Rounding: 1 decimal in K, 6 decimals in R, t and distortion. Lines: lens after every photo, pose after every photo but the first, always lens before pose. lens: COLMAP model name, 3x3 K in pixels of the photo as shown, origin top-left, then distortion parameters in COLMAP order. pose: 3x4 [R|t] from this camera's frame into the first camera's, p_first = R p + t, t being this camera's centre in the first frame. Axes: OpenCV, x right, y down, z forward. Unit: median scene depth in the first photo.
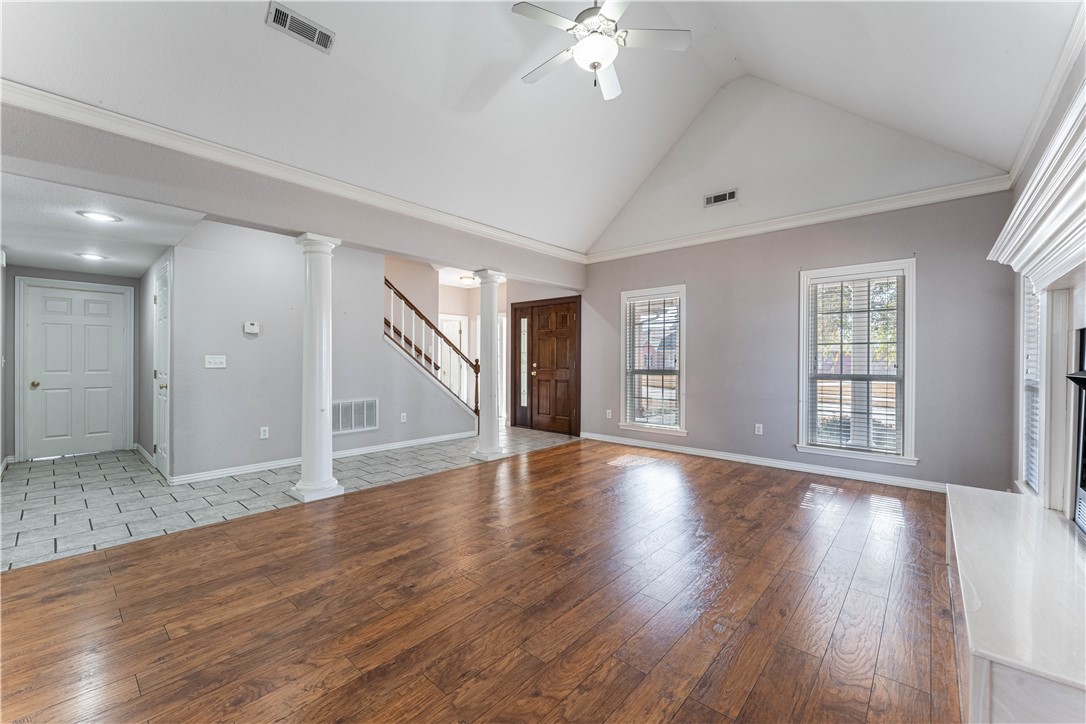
lens RADIAL K [[435.2, 0, 543.7], [0, 435.2, 361.5], [0, 0, 1]] dist [-0.001021, 0.000302]
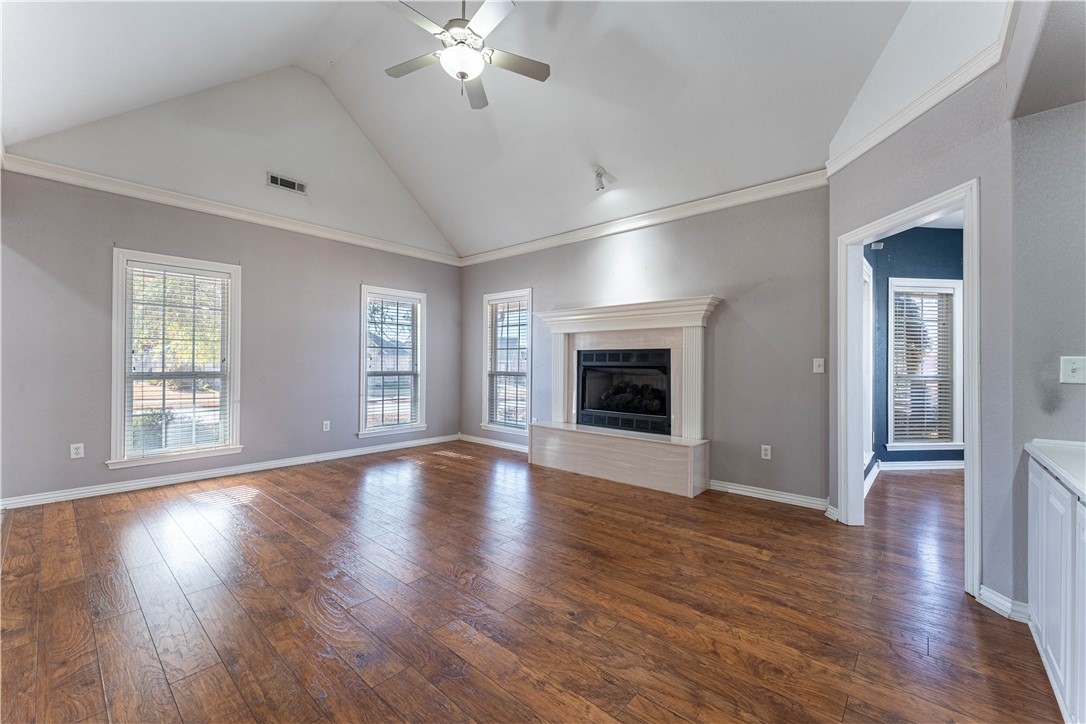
lens RADIAL K [[435.2, 0, 542.6], [0, 435.2, 359.0], [0, 0, 1]] dist [-0.001021, 0.000302]
pose [[-0.001792, 0.006035, 0.999980, -1.128161], [-0.005025, 0.999969, -0.006044, -0.002346], [-0.999986, -0.005035, -0.001762, 0.997867]]
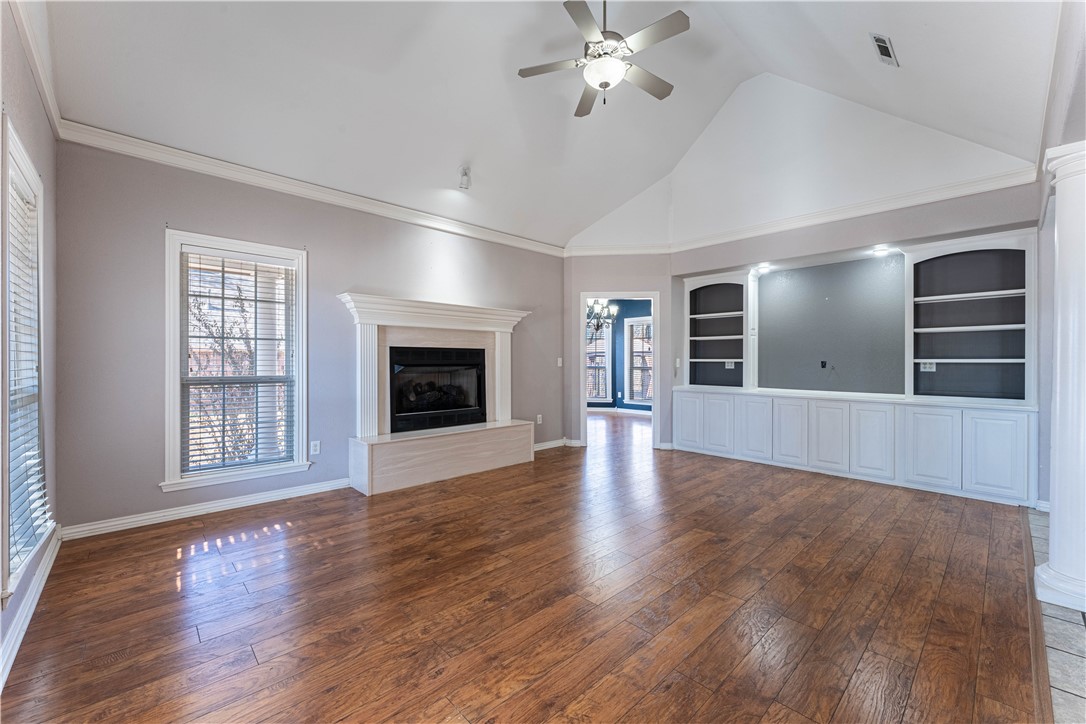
lens RADIAL K [[435.2, 0, 541.7], [0, 435.2, 362.6], [0, 0, 1]] dist [-0.001021, 0.000302]
pose [[-0.995672, -0.006130, 0.092735, 0.210378], [-0.005571, 0.999965, 0.006285, -0.006982], [-0.092770, 0.005741, -0.995671, 2.565095]]
